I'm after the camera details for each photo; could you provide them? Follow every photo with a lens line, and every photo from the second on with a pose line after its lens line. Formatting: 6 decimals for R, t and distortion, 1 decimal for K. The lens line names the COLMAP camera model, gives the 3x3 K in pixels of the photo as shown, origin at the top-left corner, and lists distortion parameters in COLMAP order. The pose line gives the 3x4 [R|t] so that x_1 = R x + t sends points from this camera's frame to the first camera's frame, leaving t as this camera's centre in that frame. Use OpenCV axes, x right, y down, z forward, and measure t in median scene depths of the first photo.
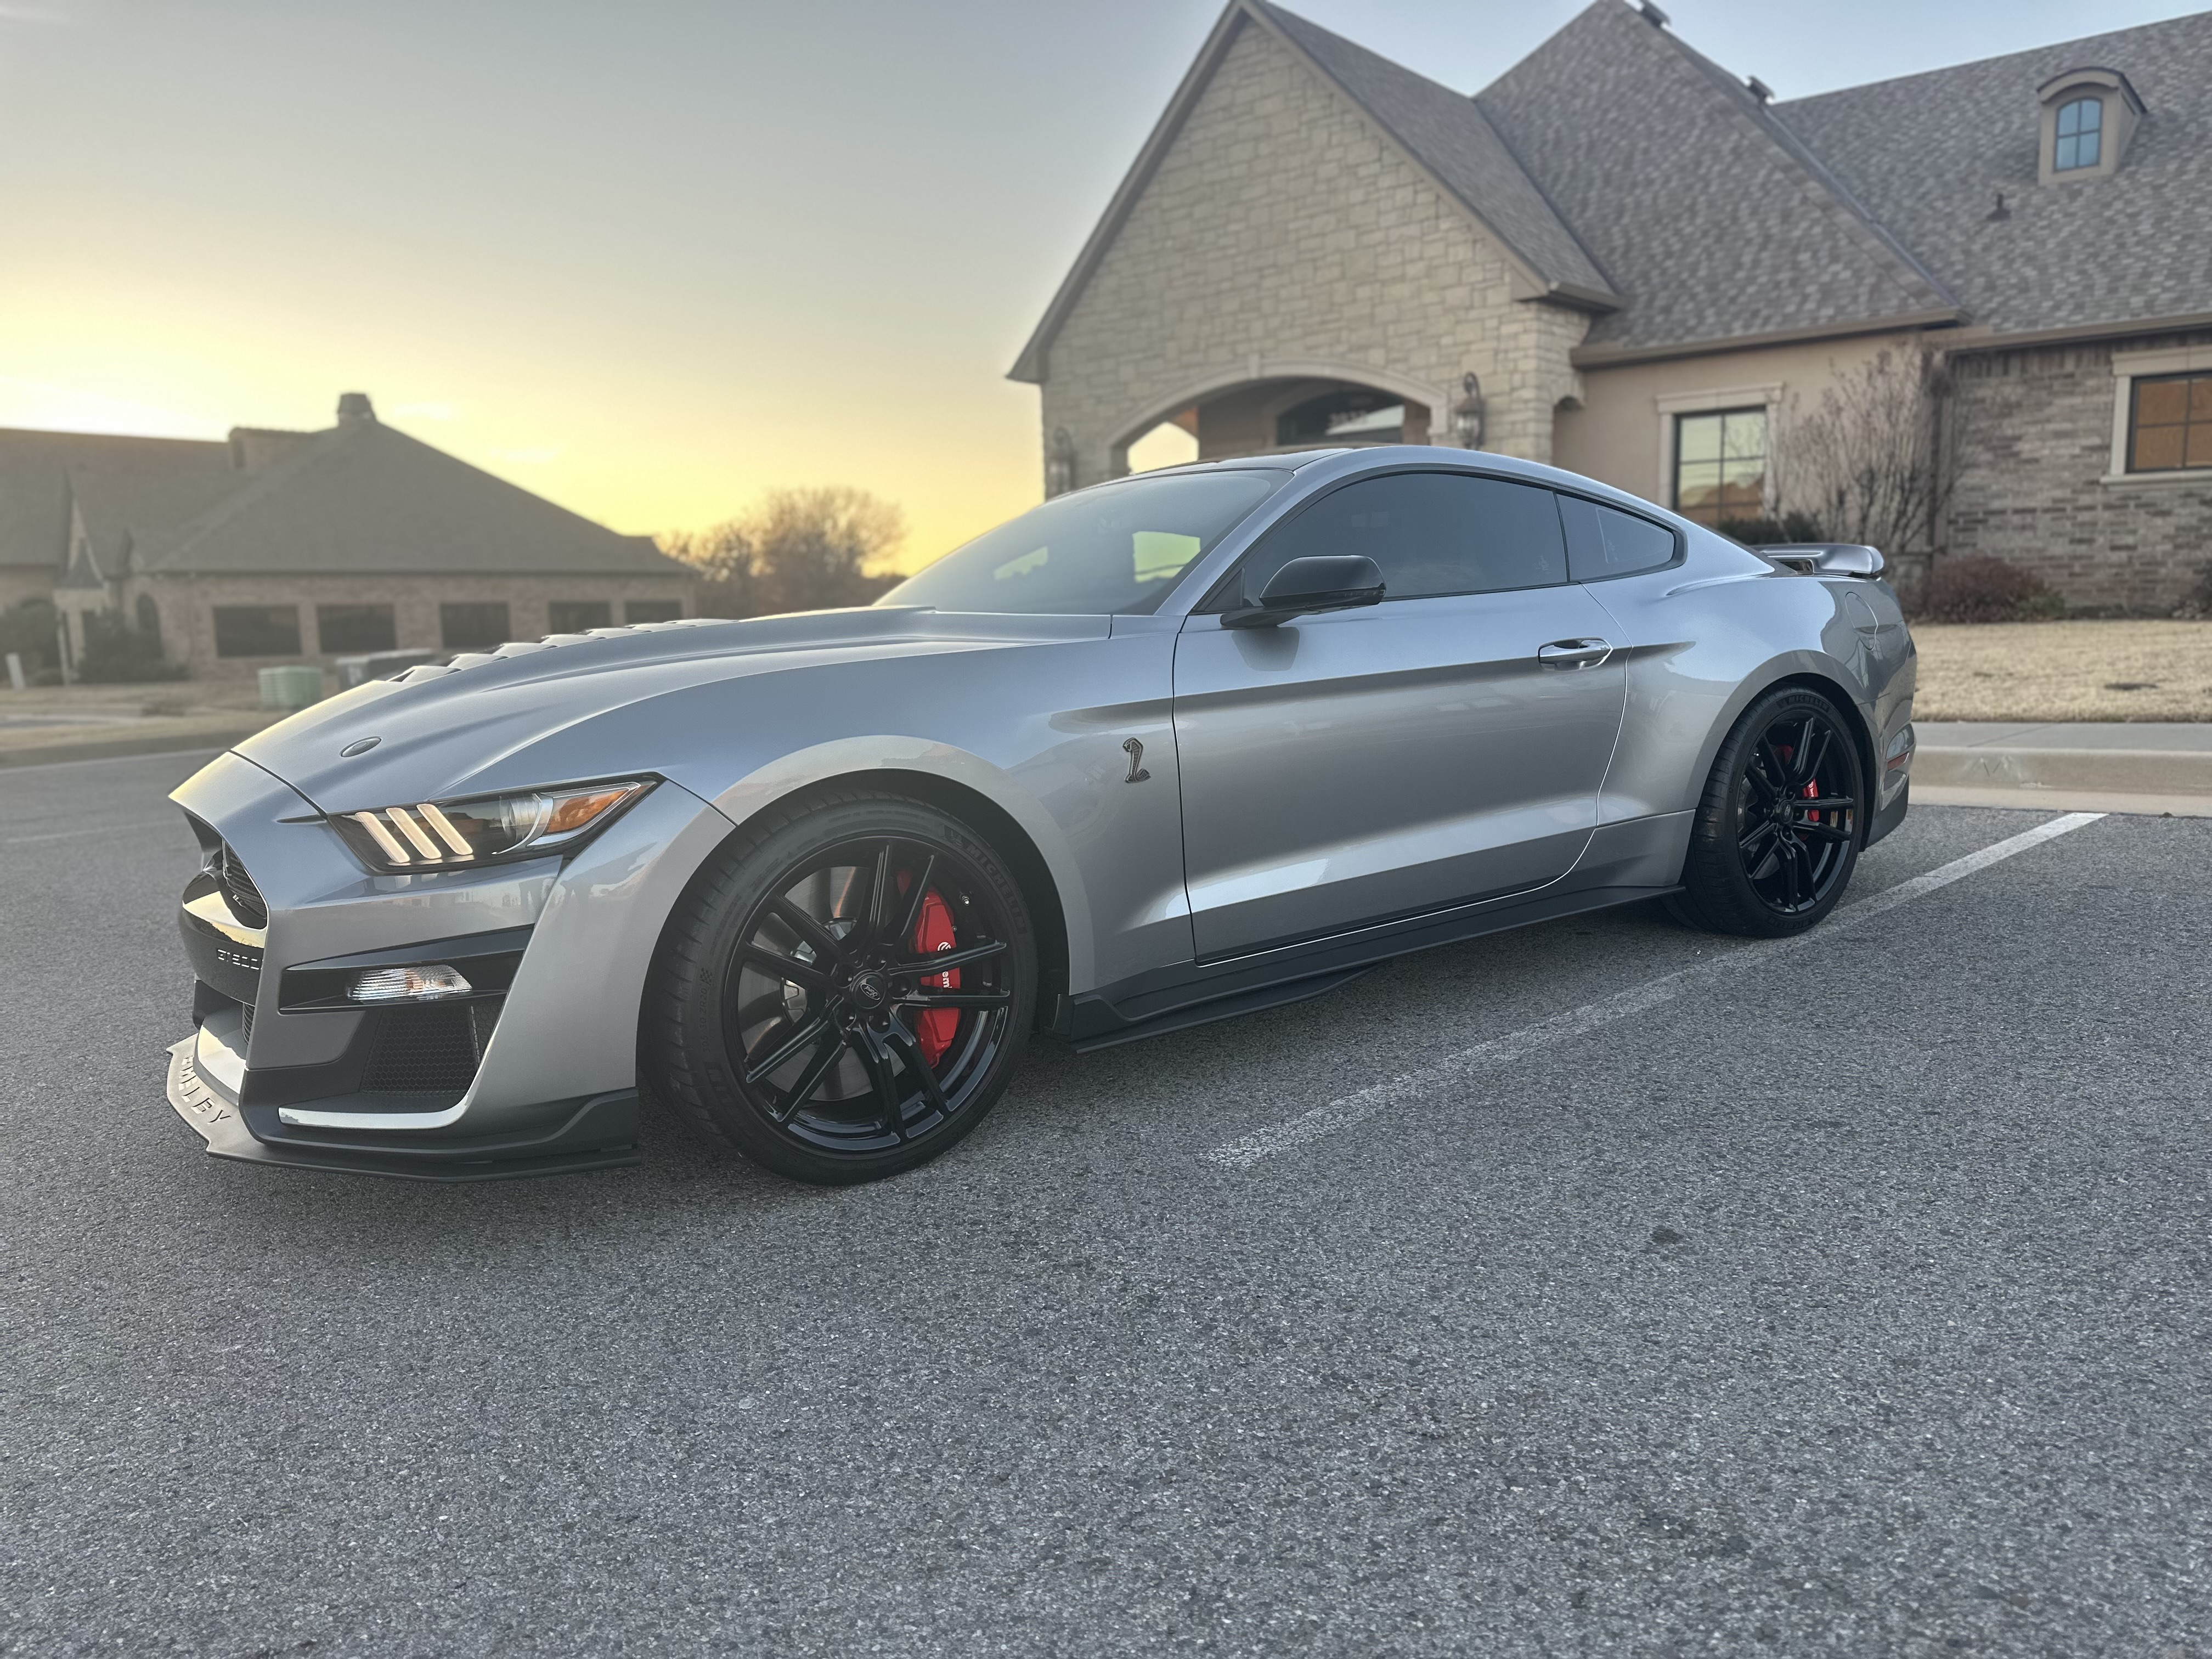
lens RADIAL K [[1581.7, 0, 1106.6], [0, 1581.7, 960.5], [0, 0, 1]] dist [-0.011077, -0.004471]
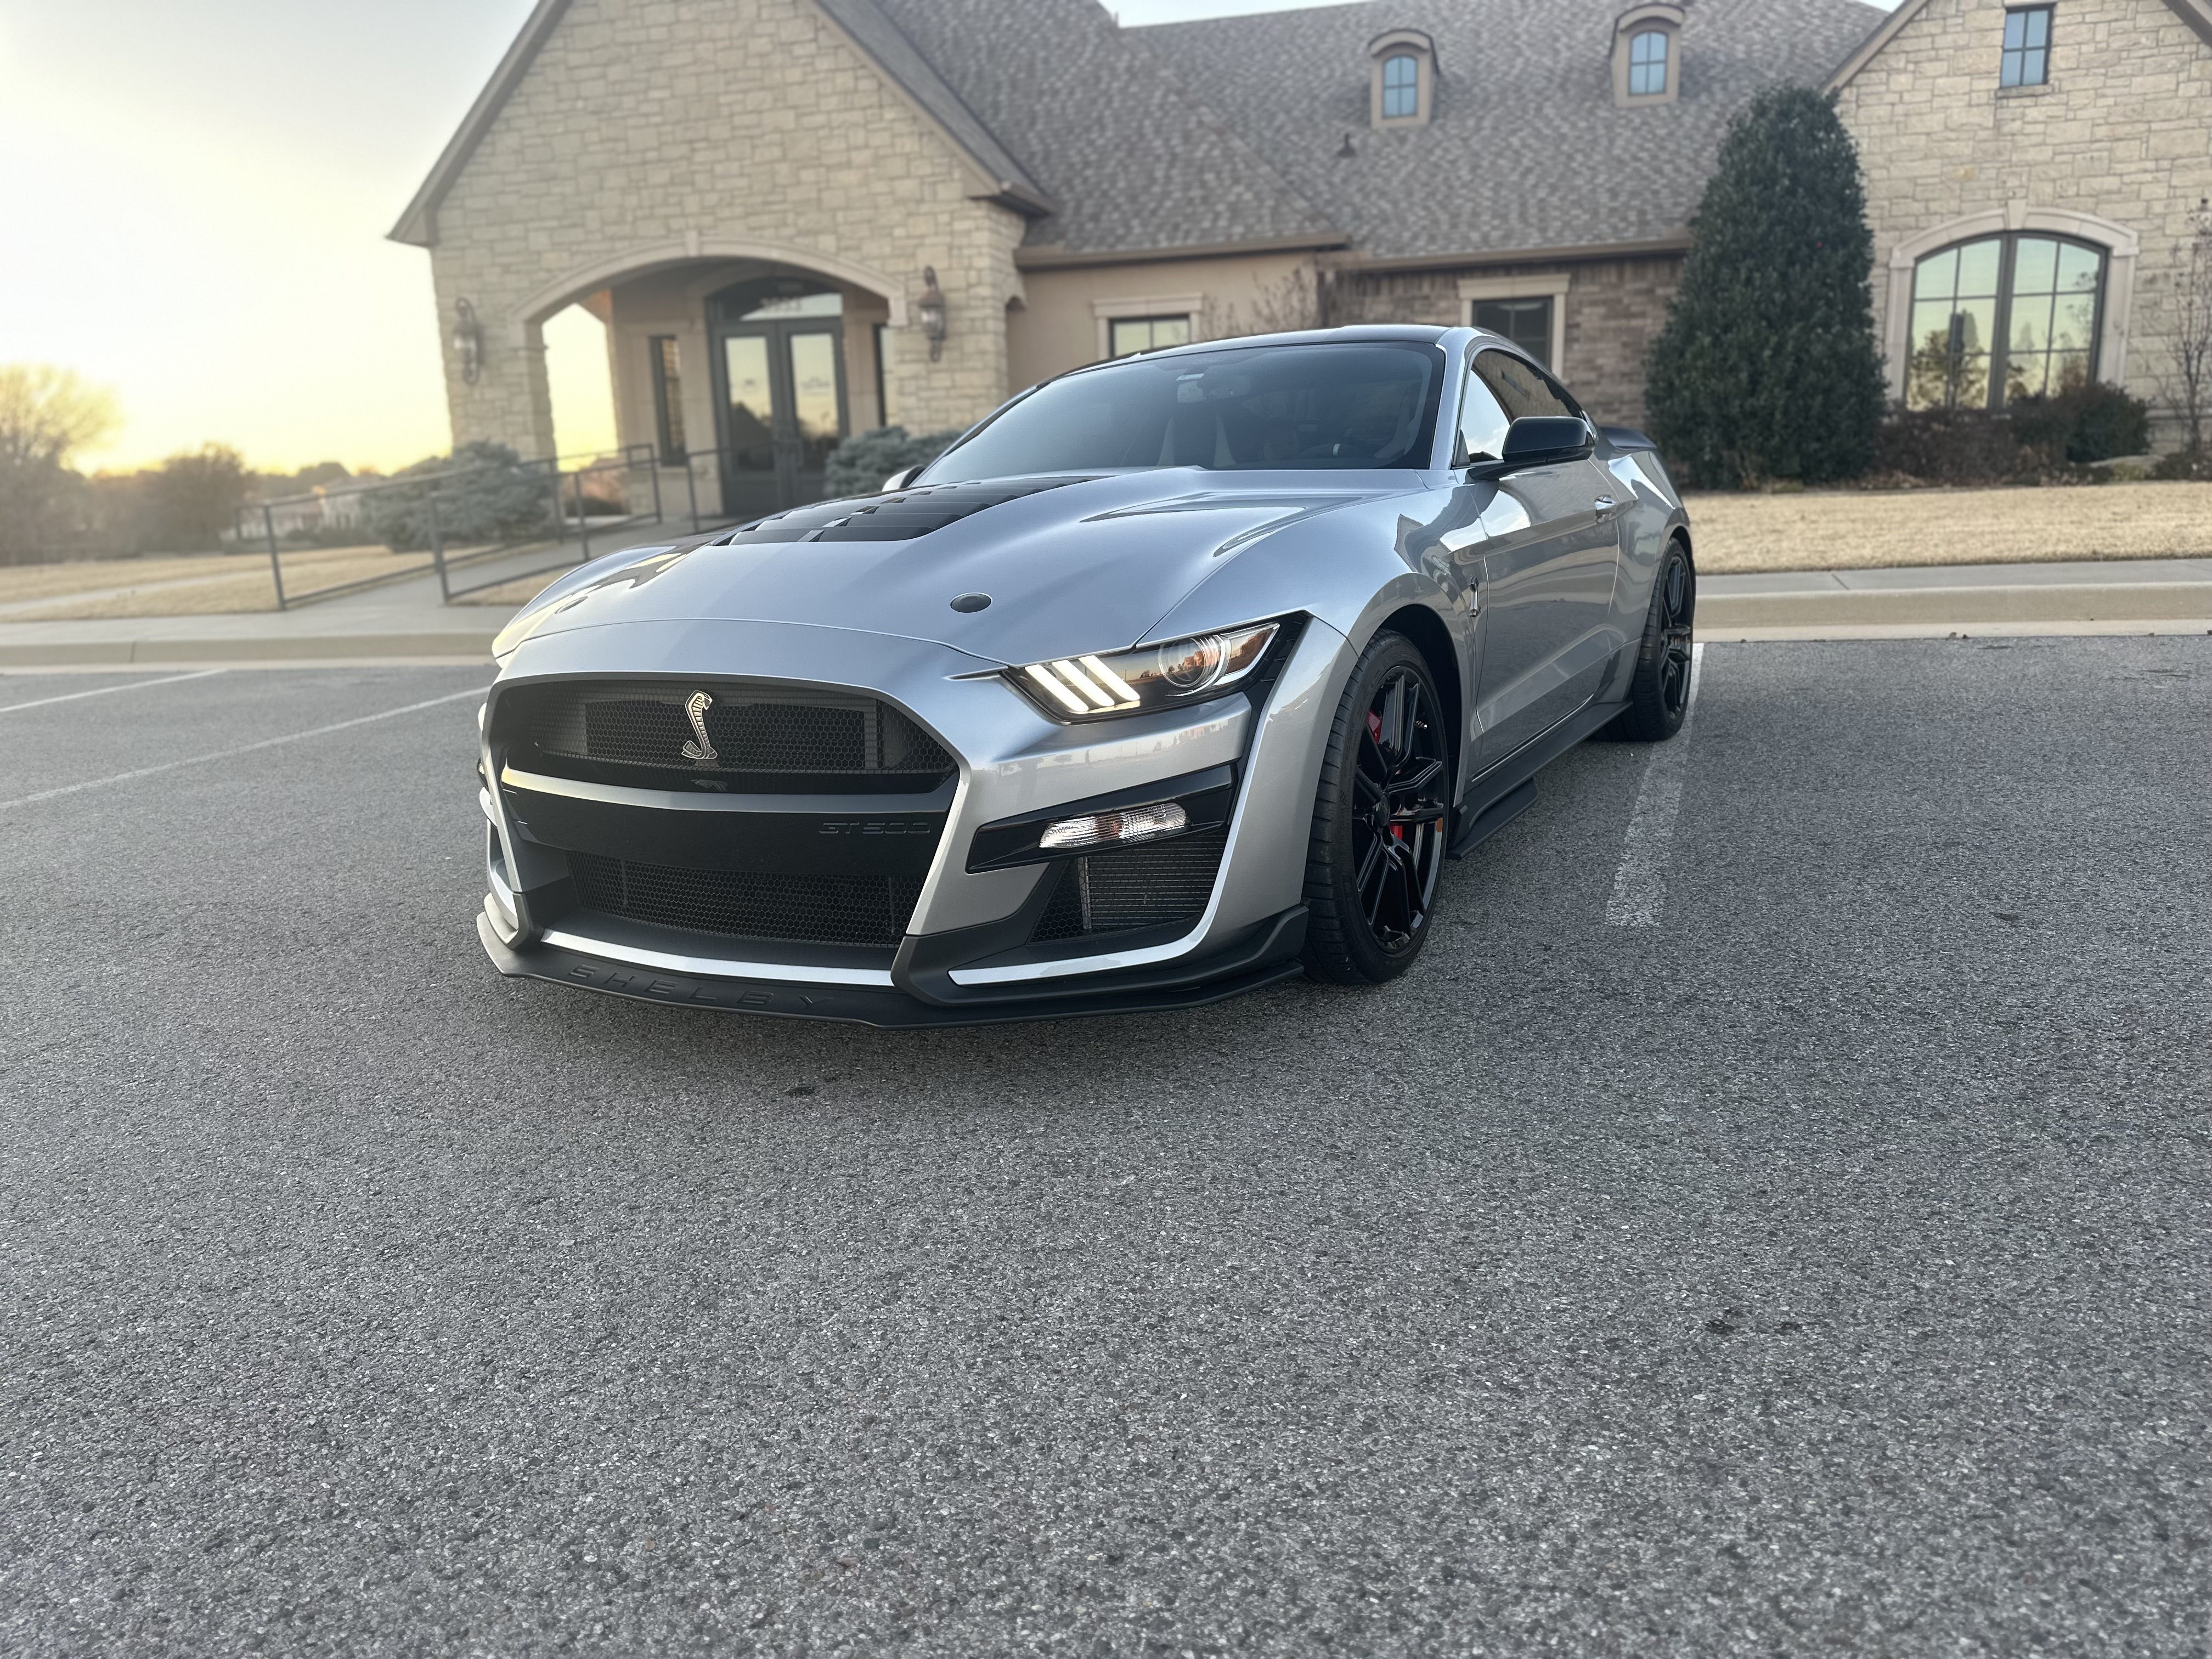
lens RADIAL K [[1614.0, 0, 1106.6], [0, 1614.0, 885.2], [0, 0, 1]] dist [0.117892, -0.207035]
pose [[0.891767, -0.105901, 0.439928, -0.172006], [0.103546, 0.994189, 0.029430, 0.004115], [-0.440489, 0.019308, 0.897550, 0.012492]]
